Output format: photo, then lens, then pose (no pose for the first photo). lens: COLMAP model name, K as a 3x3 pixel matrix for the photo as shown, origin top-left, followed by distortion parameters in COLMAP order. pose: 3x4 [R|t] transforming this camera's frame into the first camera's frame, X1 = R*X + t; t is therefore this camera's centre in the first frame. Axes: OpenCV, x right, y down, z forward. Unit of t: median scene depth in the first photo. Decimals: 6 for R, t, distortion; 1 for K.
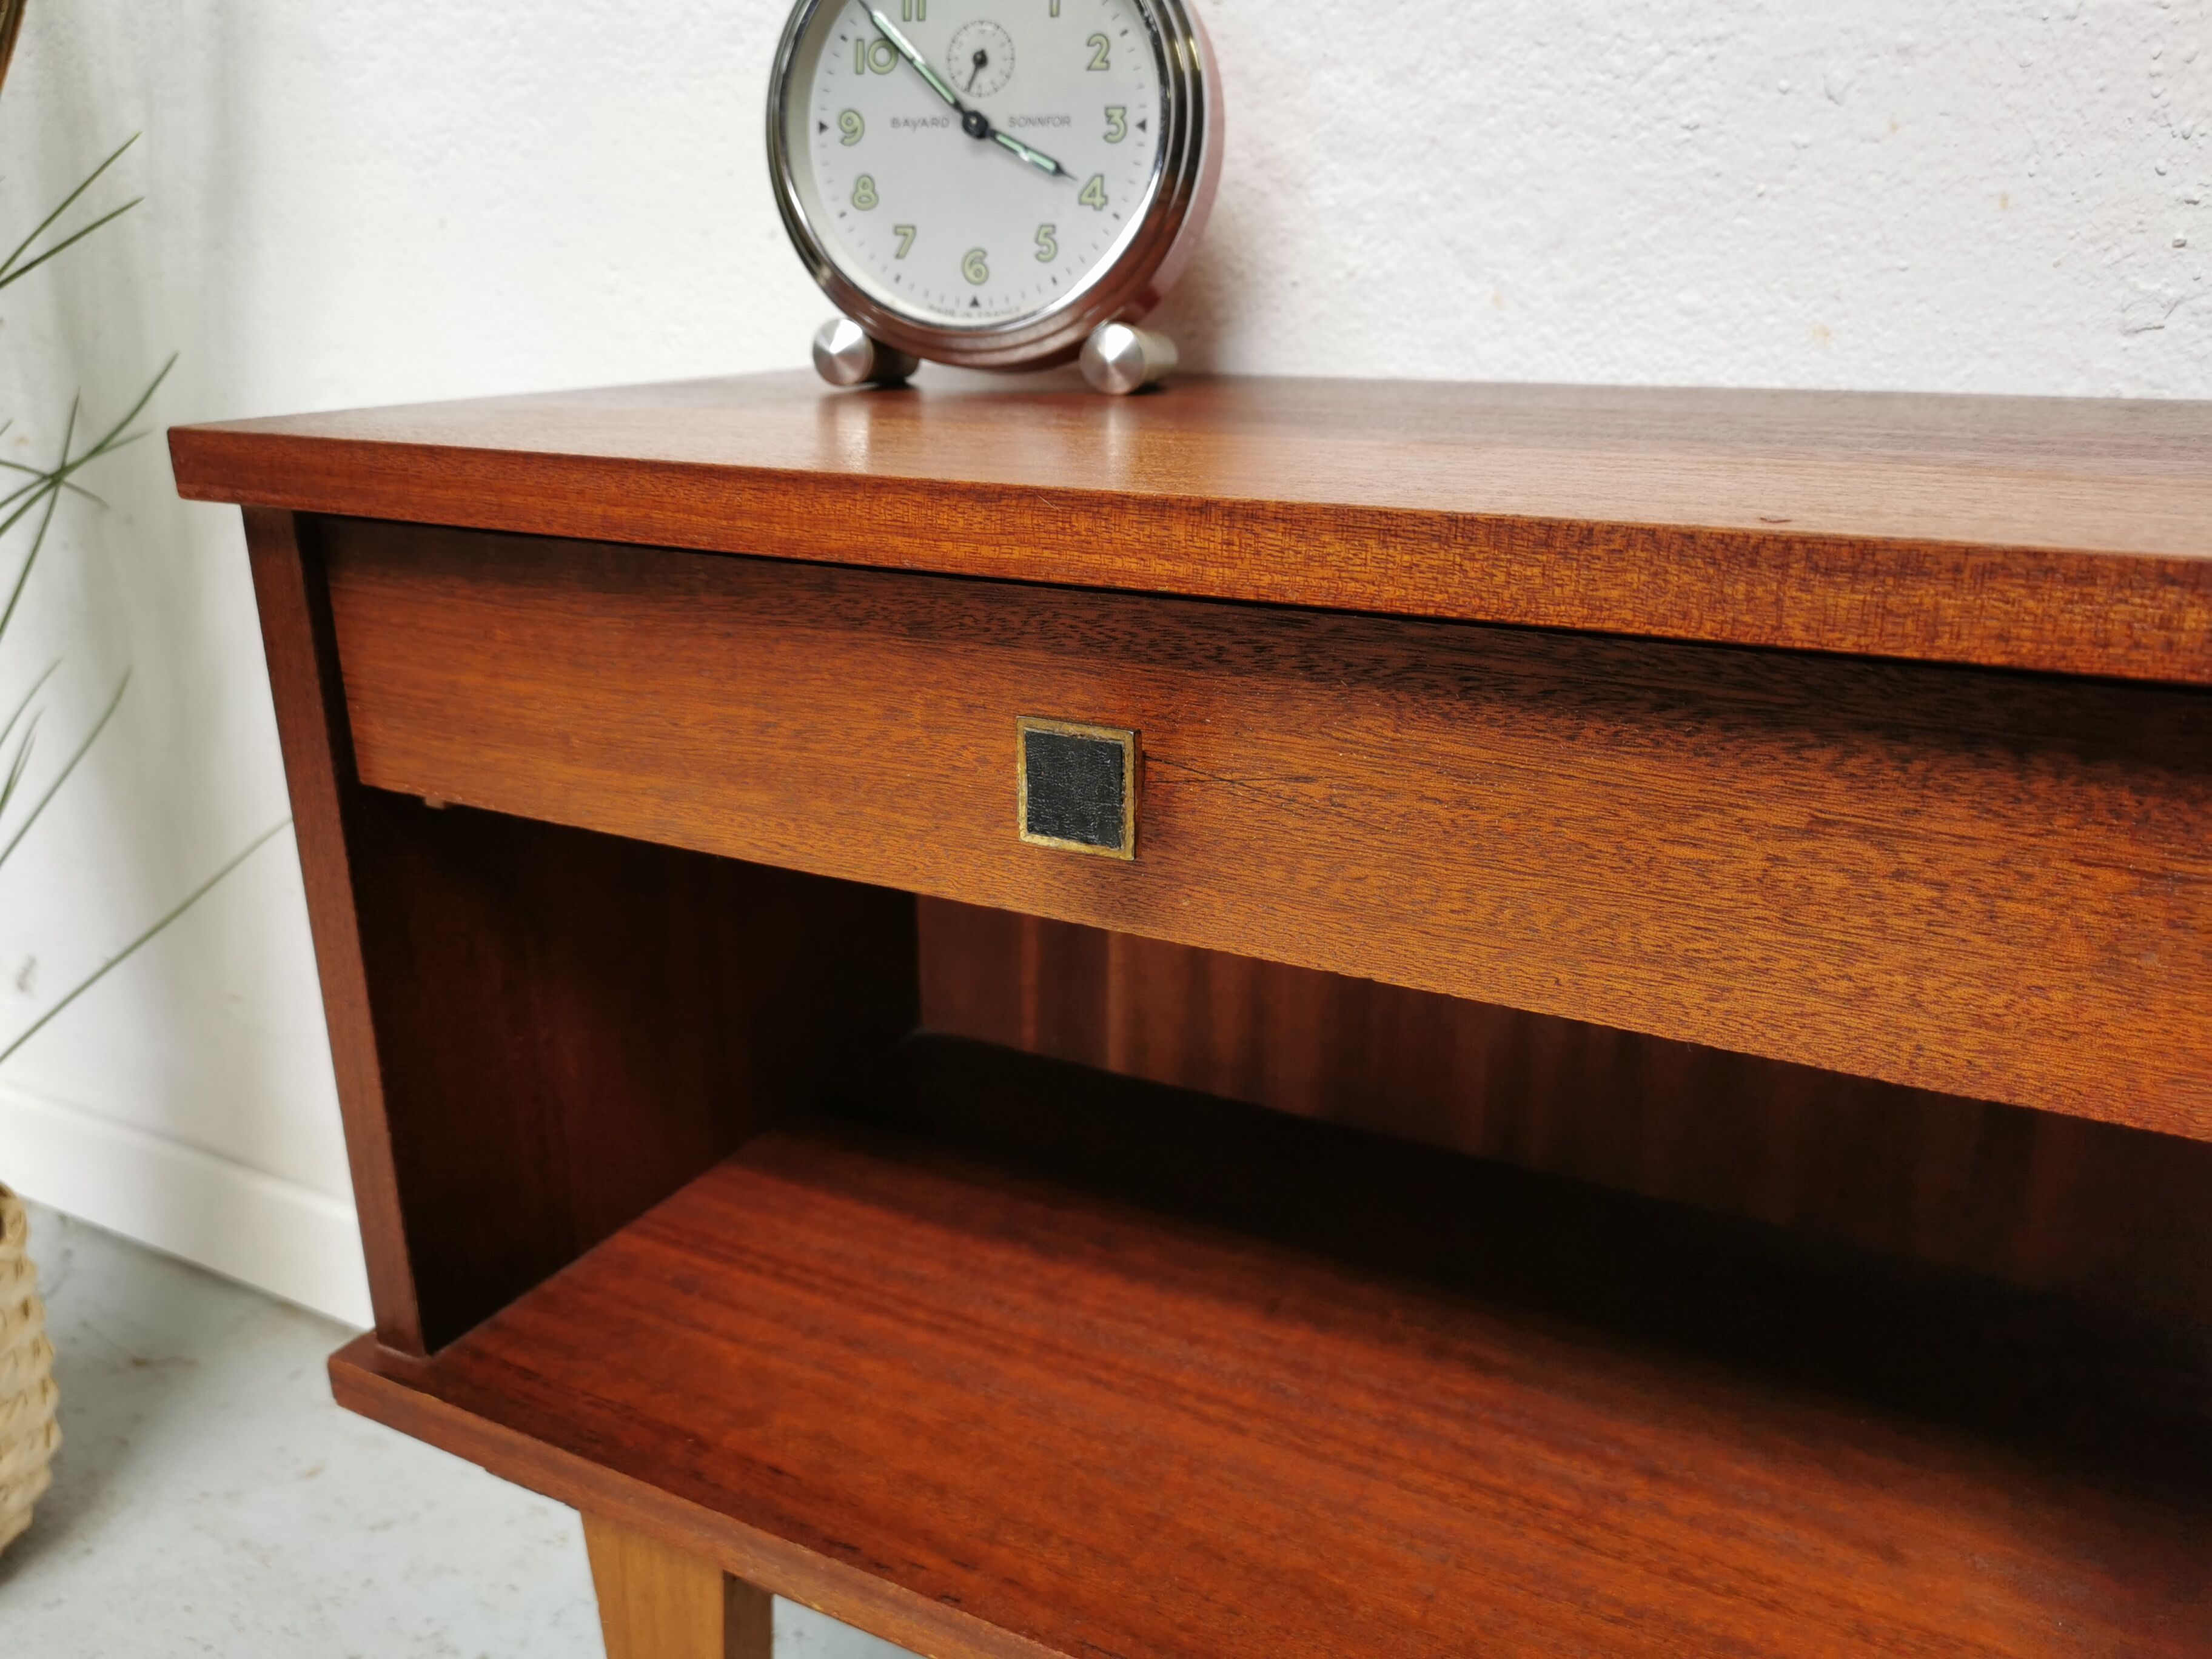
lens RADIAL K [[1747.3, 0, 1106.0], [0, 1747.3, 829.5], [0, 0, 1]] dist [0.029381, -0.029881]
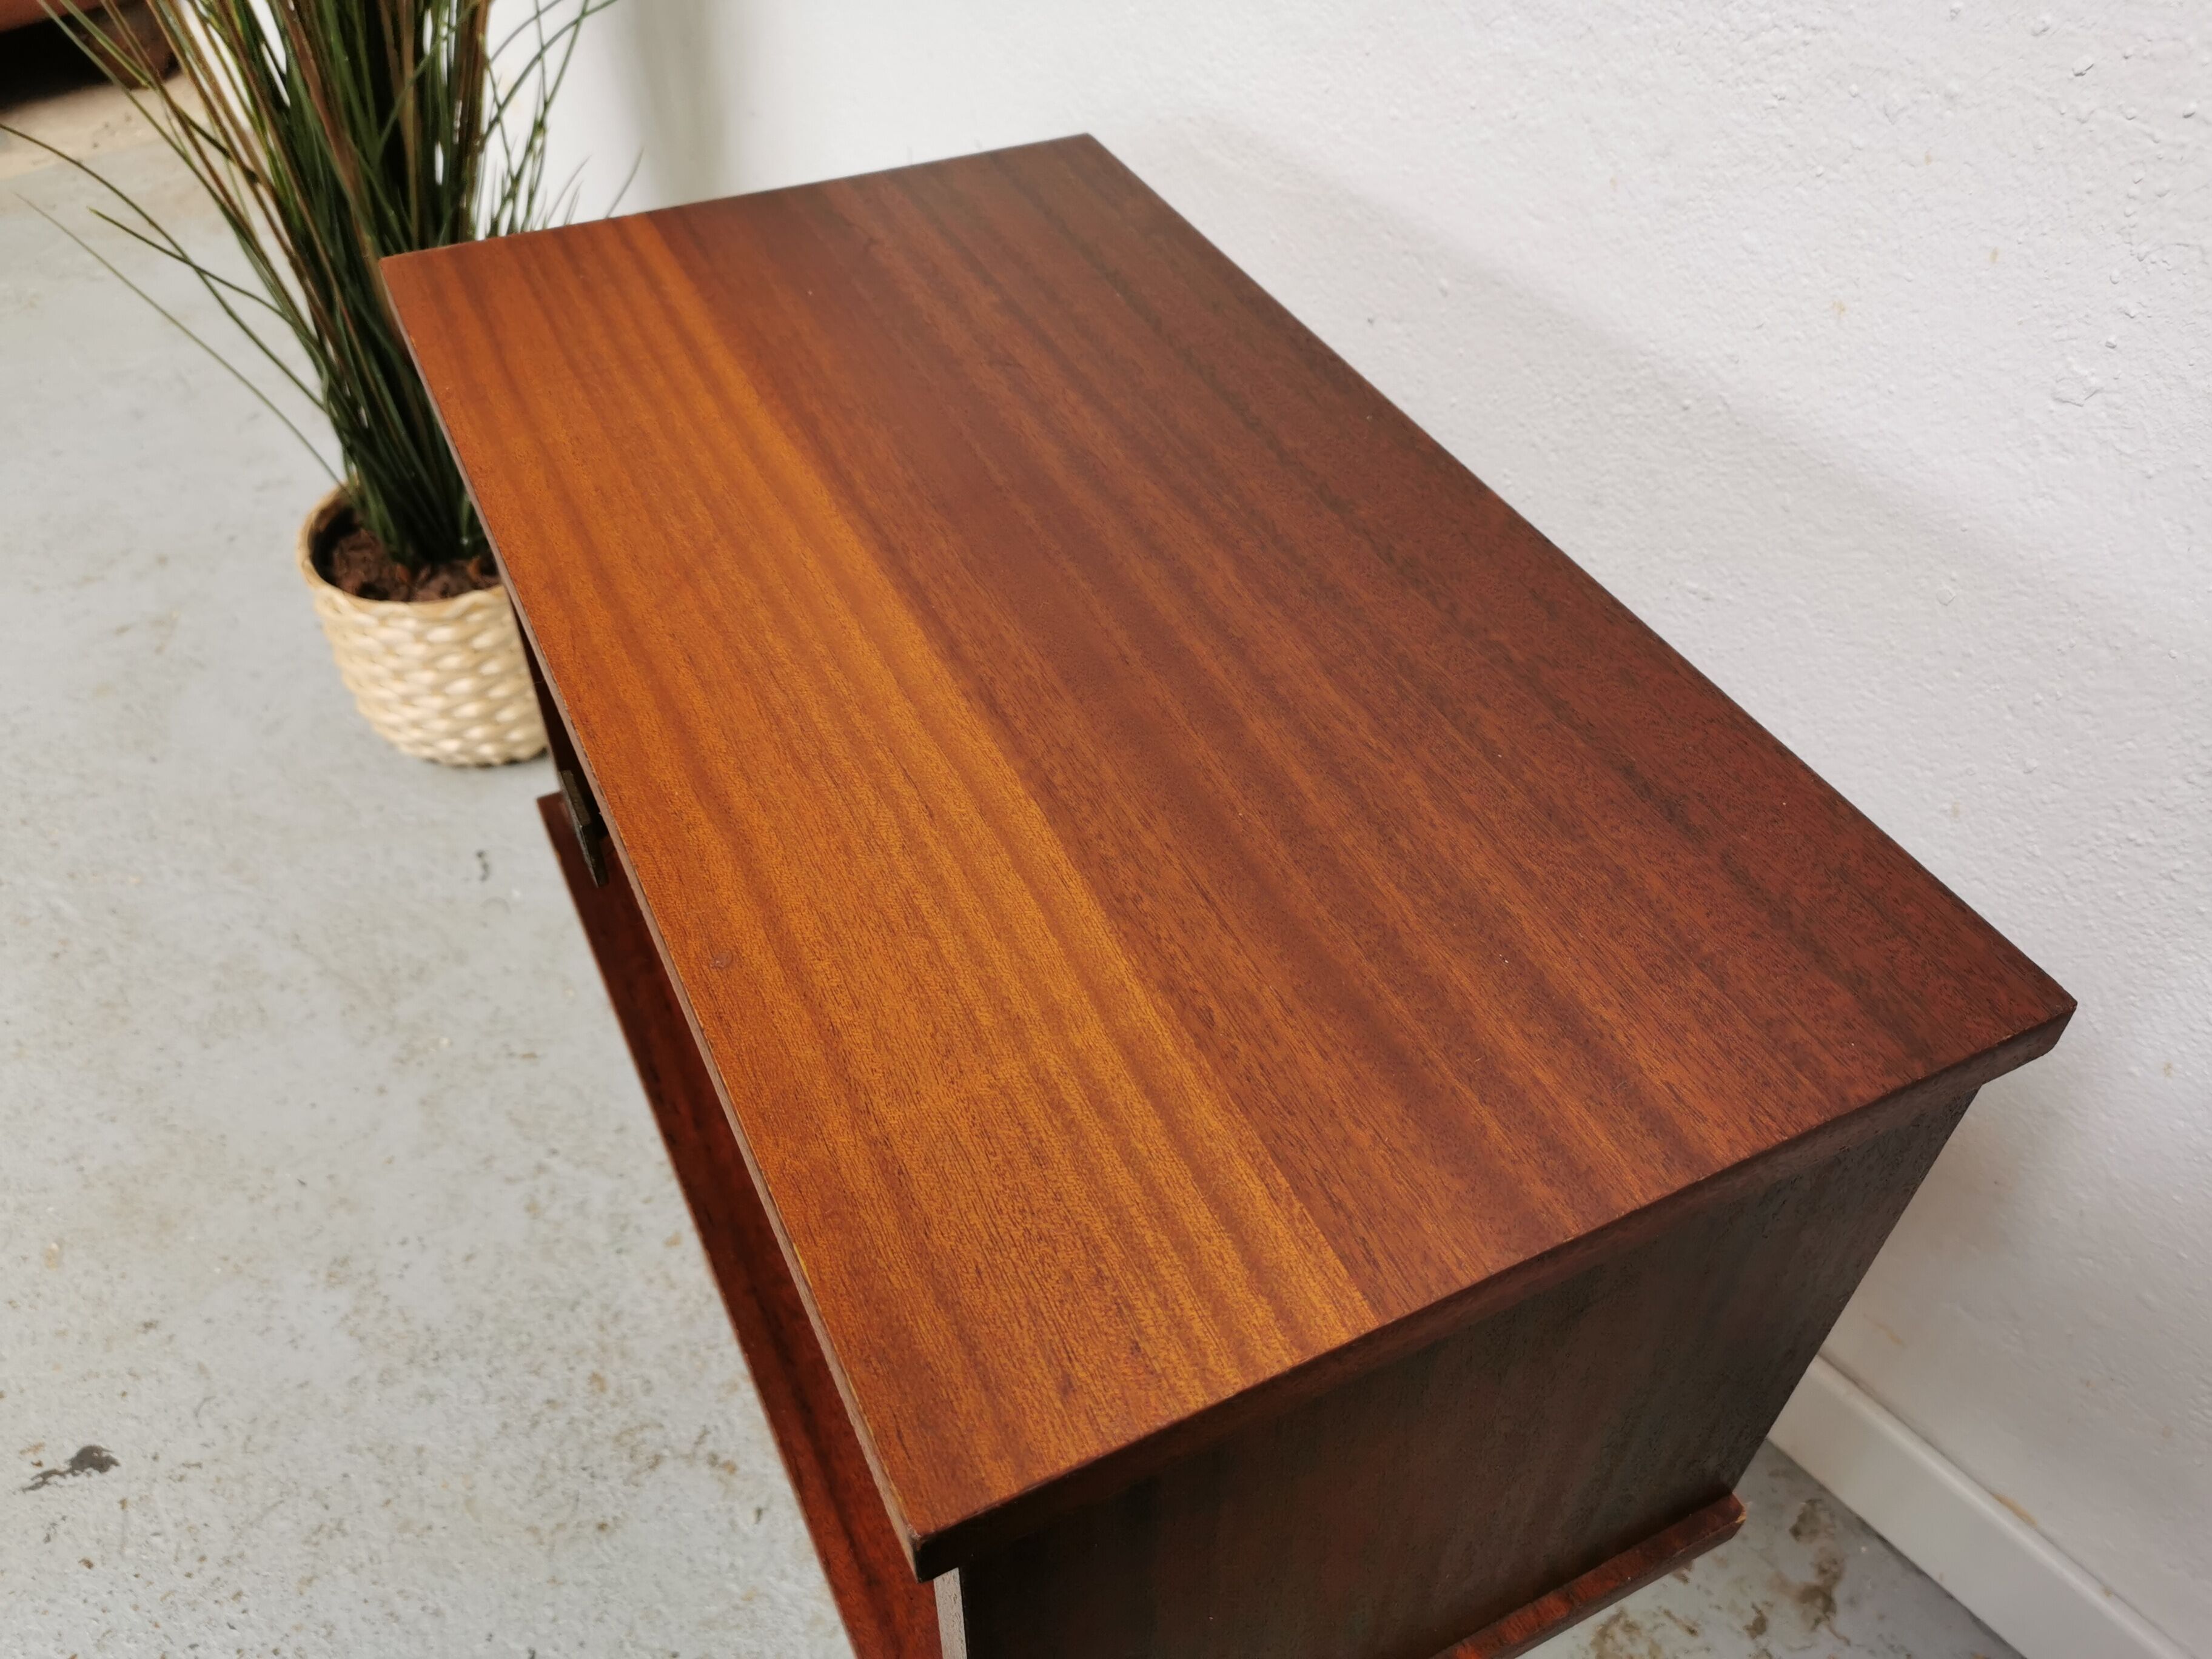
lens RADIAL K [[1738.4, 0, 1108.3], [0, 1738.4, 833.6], [0, 0, 1]] dist [0.061036, -0.077079]
pose [[0.930052, 0.272152, -0.246852, 0.357749], [-0.131023, 0.873327, 0.469183, -0.483316], [0.343272, -0.404021, 0.847898, -0.299120]]
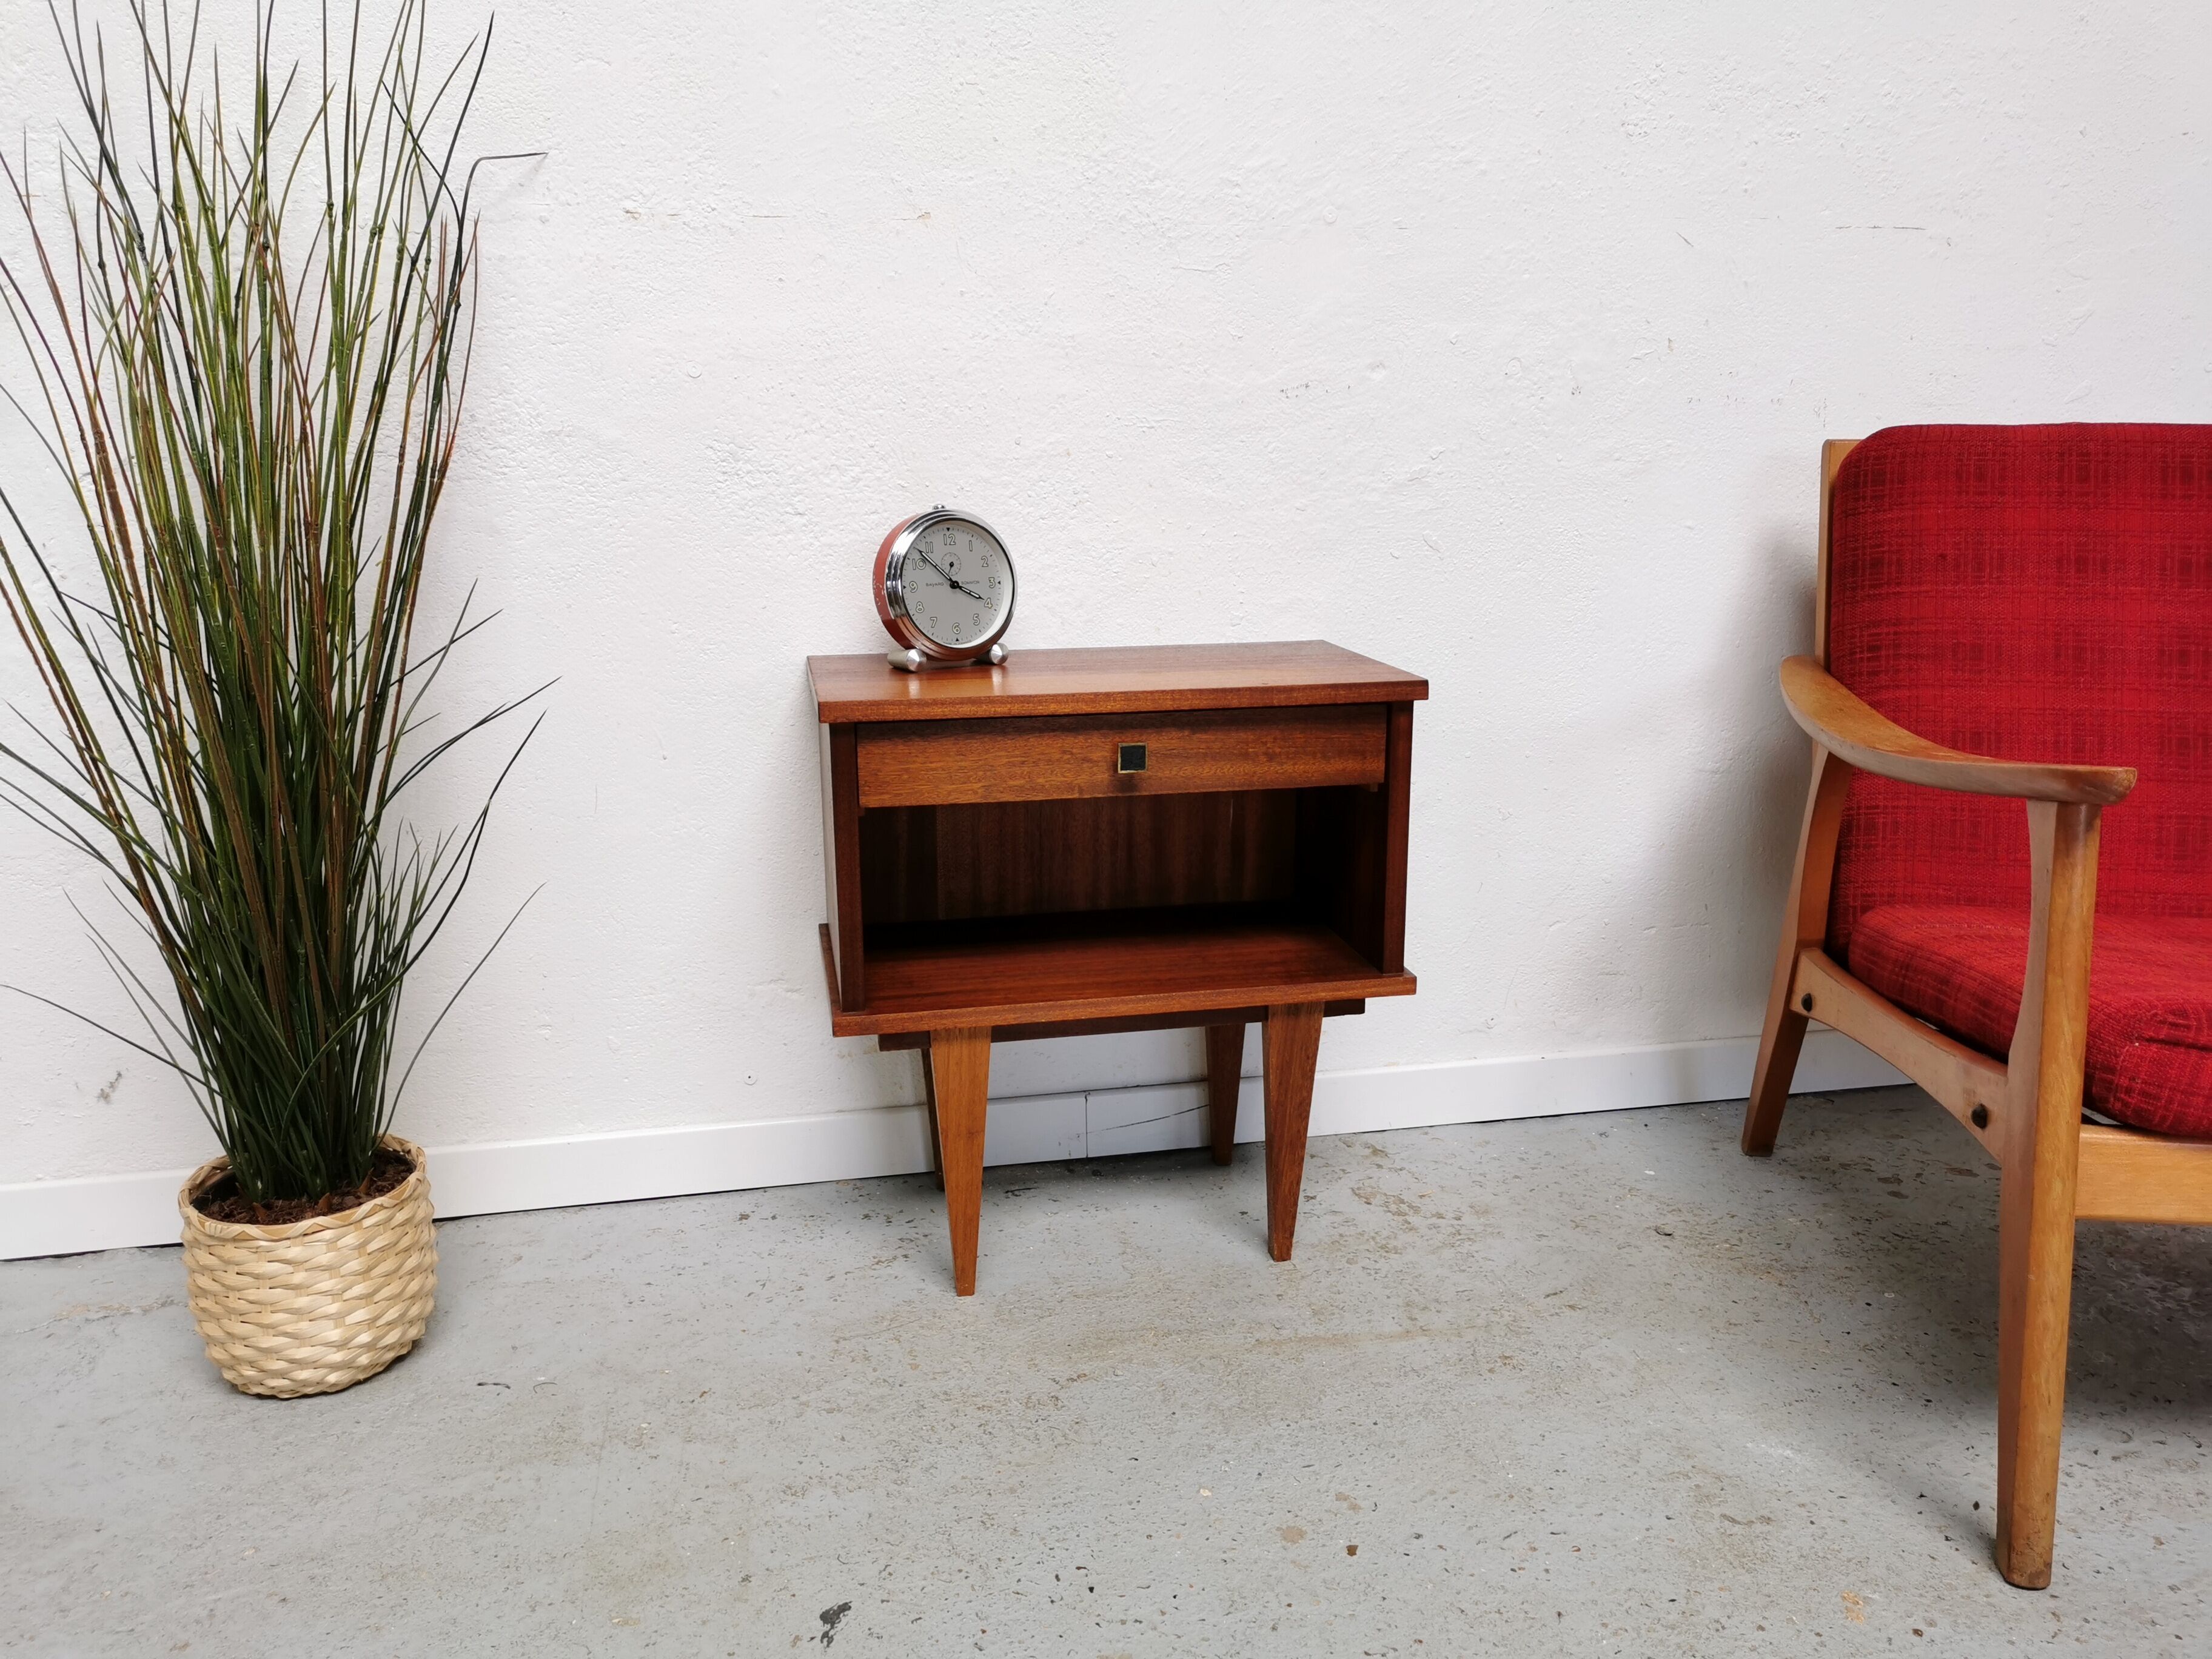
lens RADIAL K [[1720.5, 0, 1112.6], [0, 1720.5, 821.2], [0, 0, 1]] dist [0.070500, -0.046305]
pose [[0.766984, -0.142896, 0.625553, -1.907503], [0.202085, 0.979071, -0.024123, 0.154702], [-0.609014, 0.144917, 0.779808, -1.588290]]
